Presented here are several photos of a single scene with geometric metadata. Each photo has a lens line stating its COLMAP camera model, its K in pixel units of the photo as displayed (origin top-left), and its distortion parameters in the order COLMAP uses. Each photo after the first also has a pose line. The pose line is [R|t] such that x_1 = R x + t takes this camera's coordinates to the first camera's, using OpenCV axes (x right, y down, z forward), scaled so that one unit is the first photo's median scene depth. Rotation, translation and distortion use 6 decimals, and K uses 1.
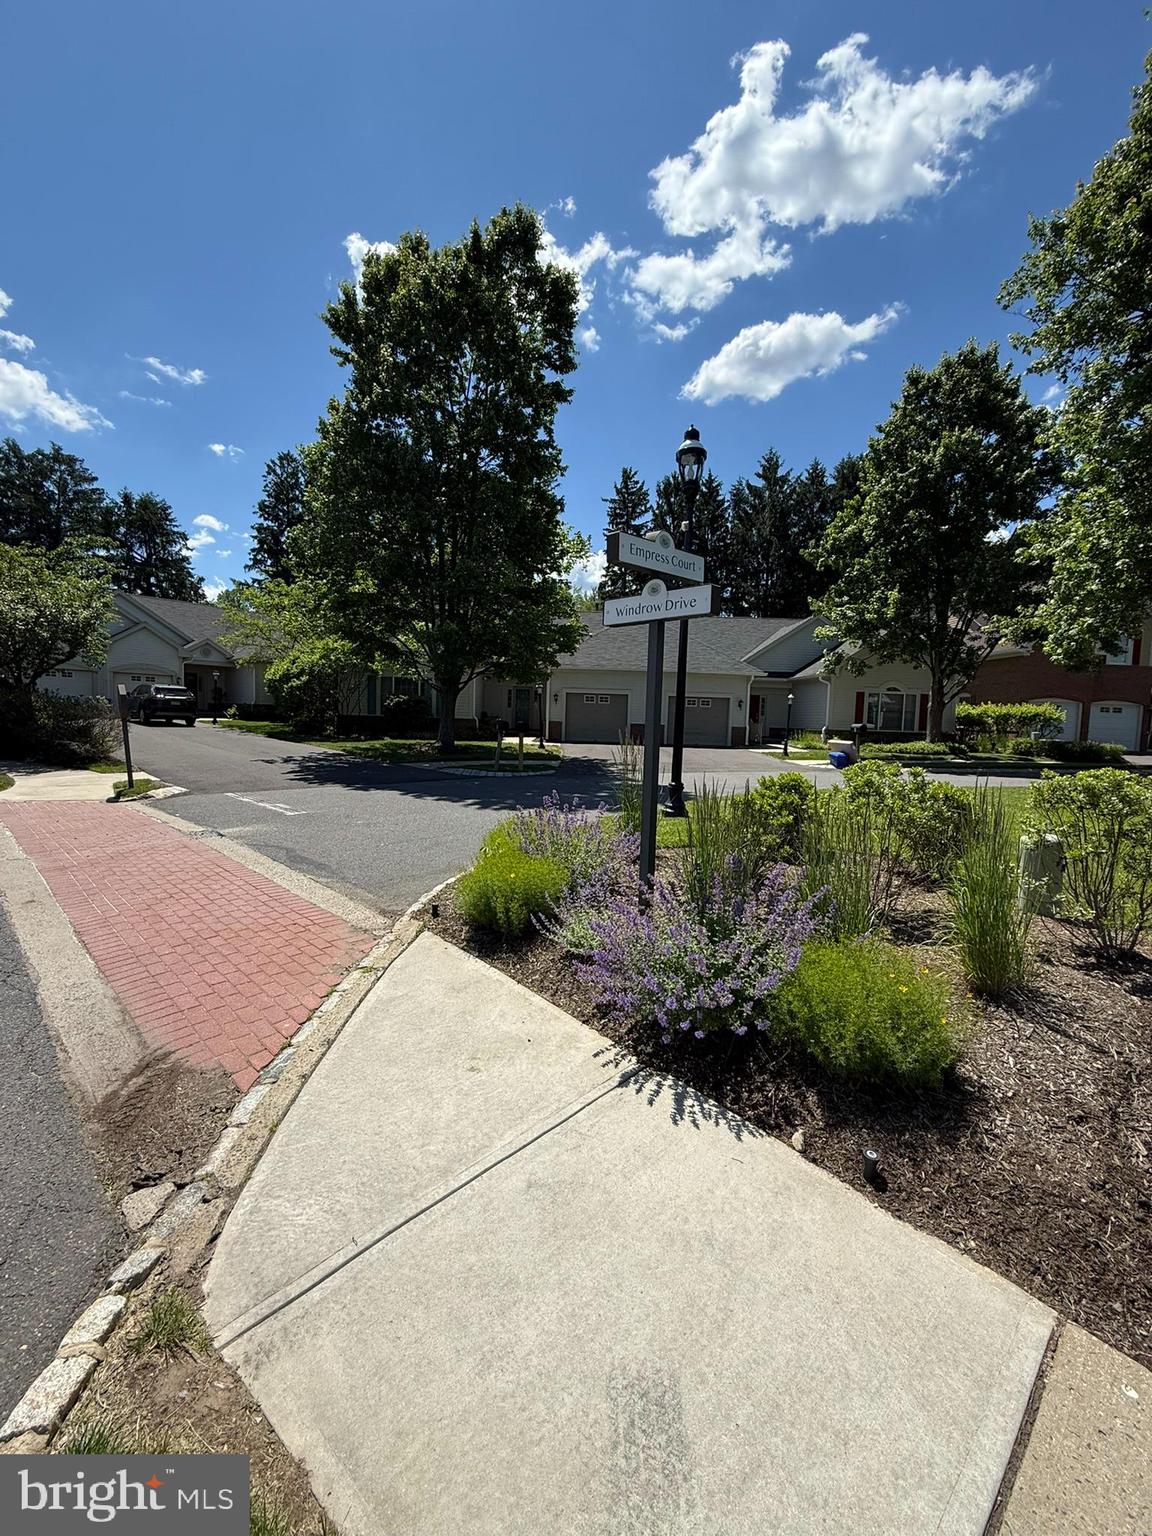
lens RADIAL K [[605.4, 0, 576.5], [0, 605.4, 767.4], [0, 0, 1]] dist [-0.001930, -0.000184]
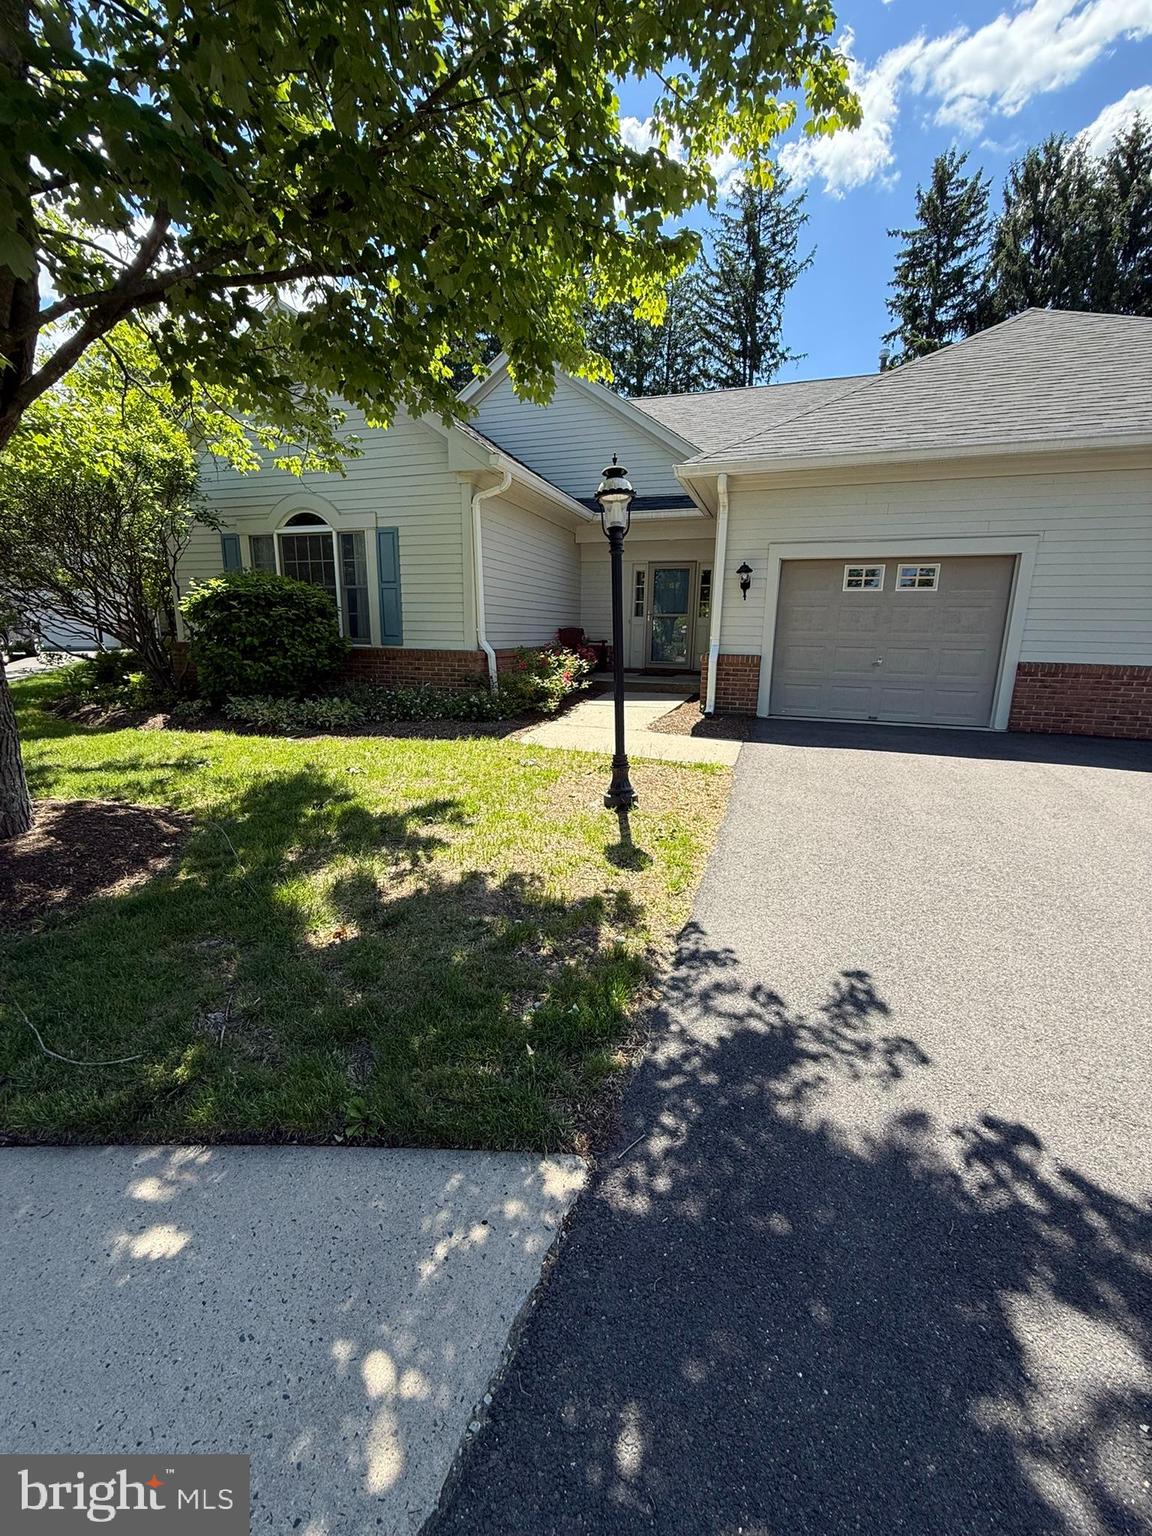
lens RADIAL K [[605.4, 0, 577.7], [0, 605.4, 769.5], [0, 0, 1]] dist [-0.001930, -0.000184]
pose [[0.933507, 0.059083, -0.353658, 0.000771], [-0.008106, 0.989556, 0.143922, -0.054958], [0.358467, -0.131485, 0.924236, 0.594314]]
